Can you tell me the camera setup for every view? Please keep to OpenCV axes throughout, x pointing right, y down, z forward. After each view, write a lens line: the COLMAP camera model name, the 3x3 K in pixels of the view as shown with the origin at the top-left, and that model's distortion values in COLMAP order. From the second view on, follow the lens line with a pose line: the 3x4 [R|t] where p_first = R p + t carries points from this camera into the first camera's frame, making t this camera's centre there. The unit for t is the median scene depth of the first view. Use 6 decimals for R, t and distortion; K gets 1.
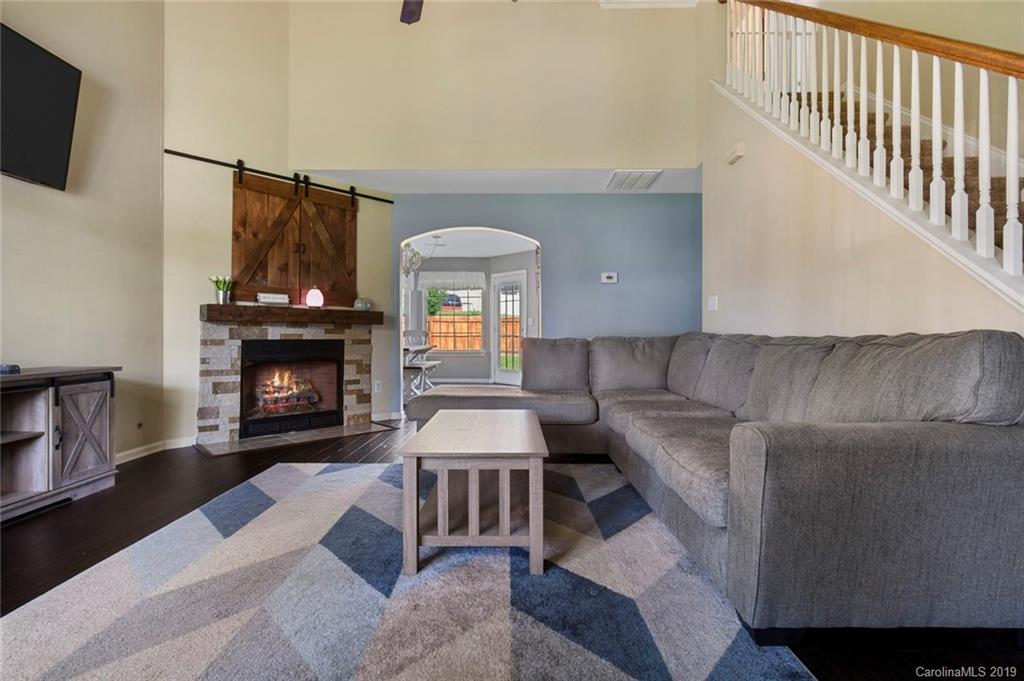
lens RADIAL K [[463.6, 0, 508.2], [0, 463.6, 335.8], [0, 0, 1]] dist [0.008145, -0.003401]
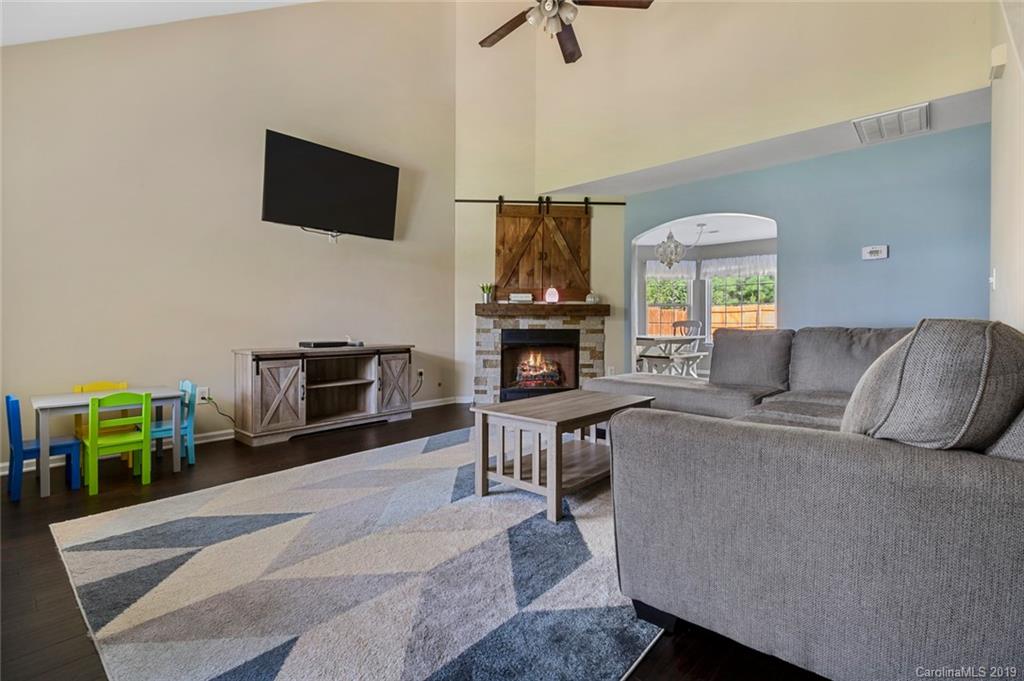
lens RADIAL K [[463.6, 0, 513.7], [0, 463.6, 327.5], [0, 0, 1]] dist [0.008145, -0.003401]
pose [[0.758701, 0.002835, -0.651433, 0.334844], [-0.000729, 0.999994, 0.003503, -0.000405], [0.651439, -0.002183, 0.758698, 0.002682]]
